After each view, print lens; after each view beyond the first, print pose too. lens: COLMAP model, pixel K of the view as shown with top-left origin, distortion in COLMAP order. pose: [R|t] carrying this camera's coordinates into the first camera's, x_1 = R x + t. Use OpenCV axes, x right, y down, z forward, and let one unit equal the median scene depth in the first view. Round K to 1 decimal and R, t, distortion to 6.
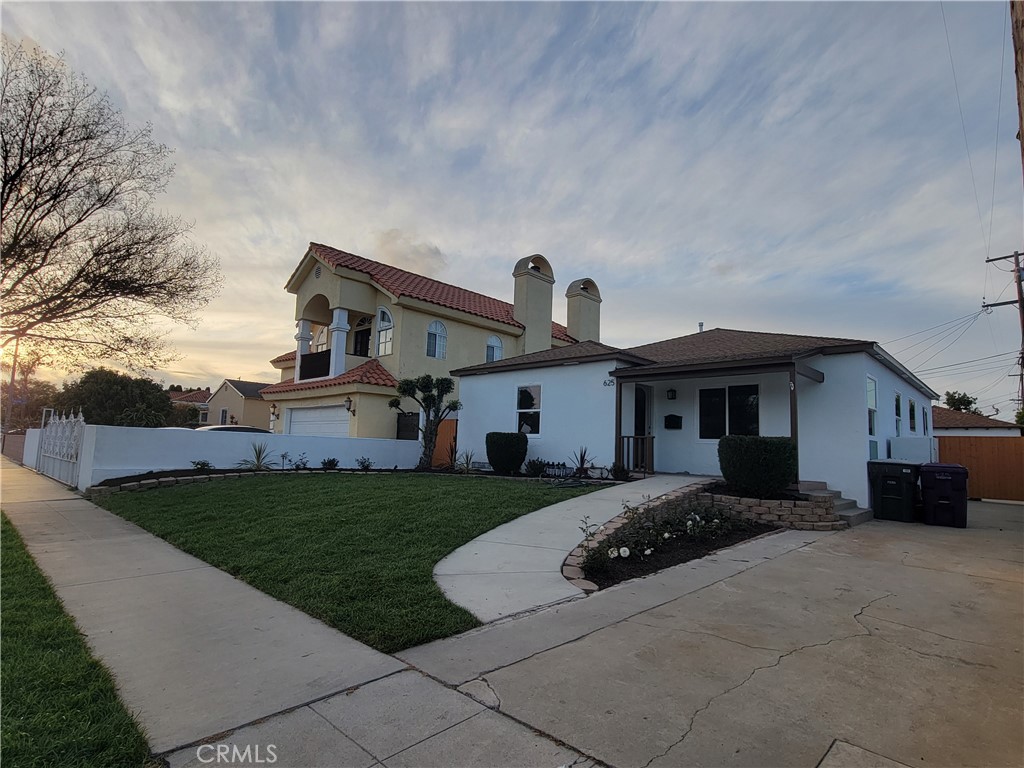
lens RADIAL K [[535.9, 0, 513.7], [0, 535.9, 391.4], [0, 0, 1]] dist [0.000770, -0.001088]
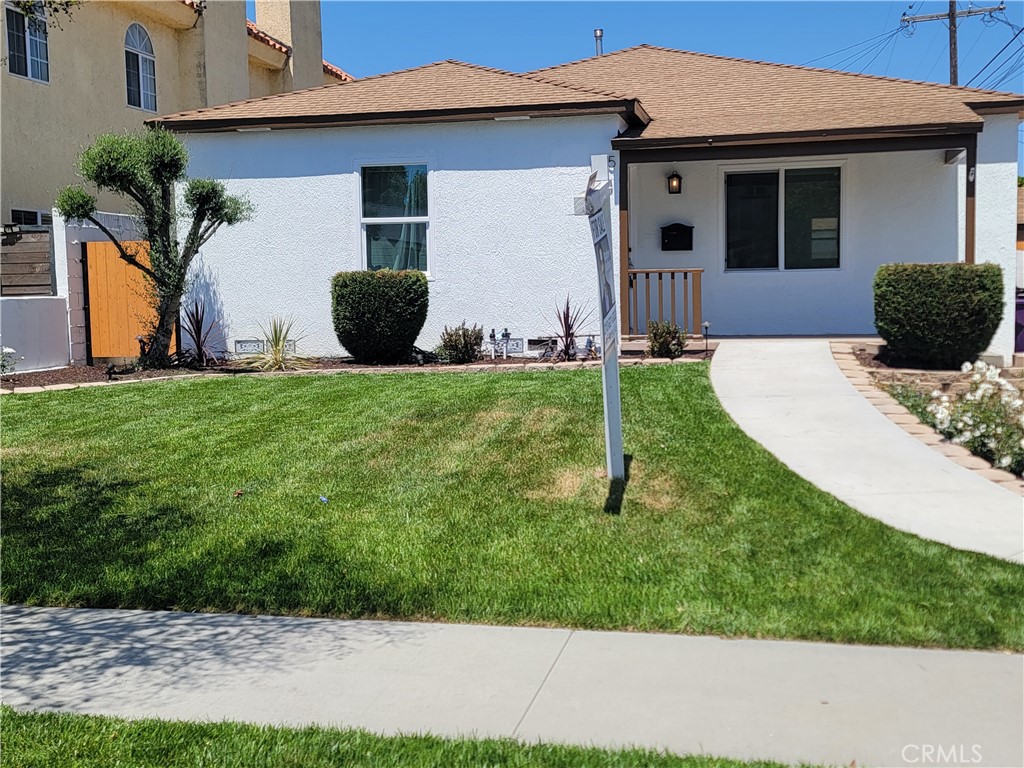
lens RADIAL K [[1165.2, 0, 513.0], [0, 1165.2, 380.1], [0, 0, 1]] dist [0.061478, 0.000000]
pose [[0.858284, -0.089920, 0.505236, -0.421876], [-0.009699, 0.981511, 0.191161, -0.022278], [-0.513084, -0.168971, 0.841543, 0.103171]]
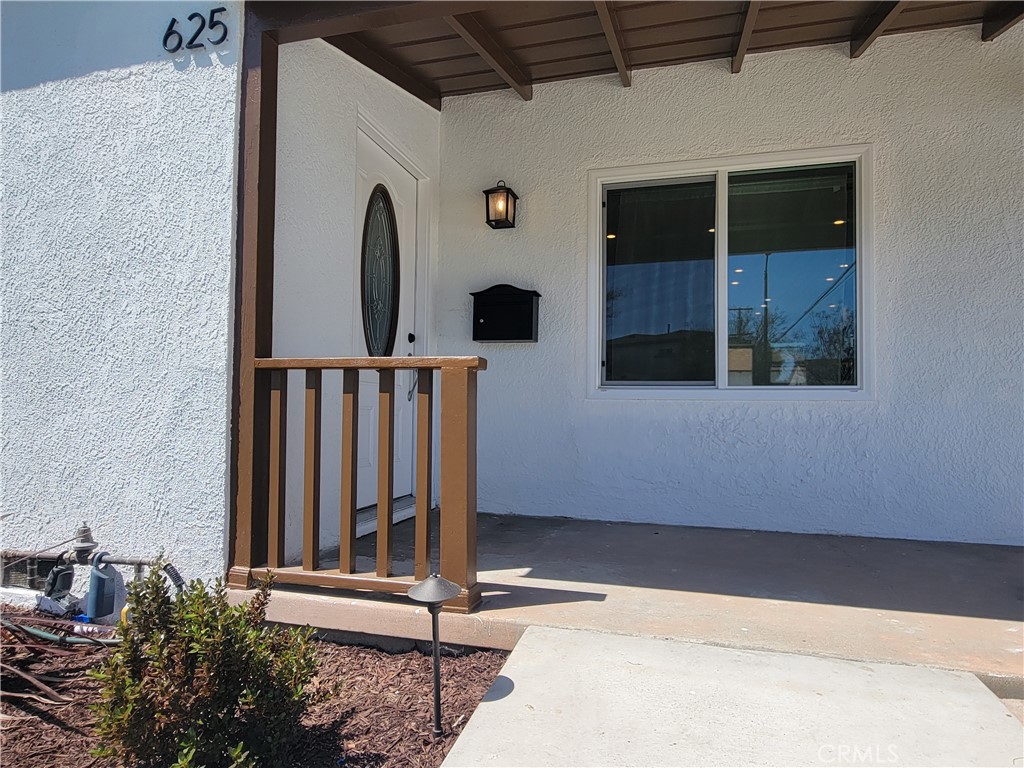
lens RADIAL K [[603.8, 0, 518.5], [0, 603.8, 388.8], [0, 0, 1]] dist [-0.017697, 0.005340]
pose [[0.881259, -0.005517, 0.472601, 0.166353], [-0.035546, 0.996326, 0.077912, 0.068816], [-0.471295, -0.085460, 0.877826, 0.737274]]
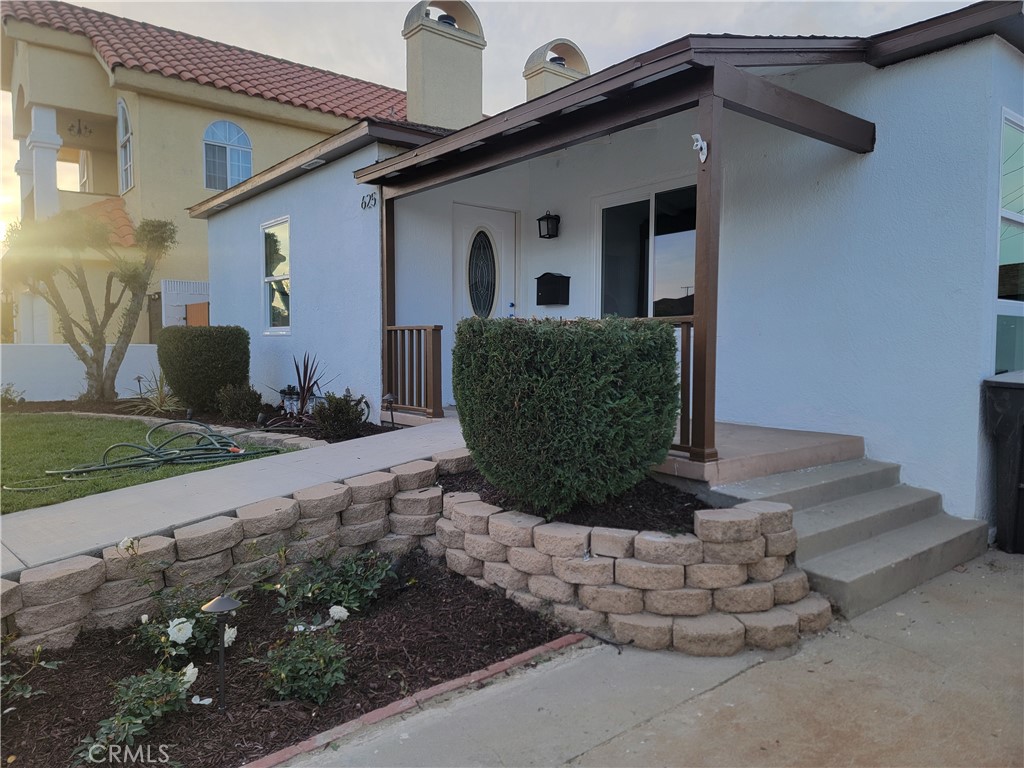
lens RADIAL K [[710.8, 0, 518.9], [0, 710.8, 375.5], [0, 0, 1]] dist [0.049706, -0.013199]
pose [[0.991658, -0.022610, -0.126896, 0.339672], [0.041120, 0.988547, 0.145206, 0.040054], [0.122159, -0.149213, 0.981230, 0.414840]]
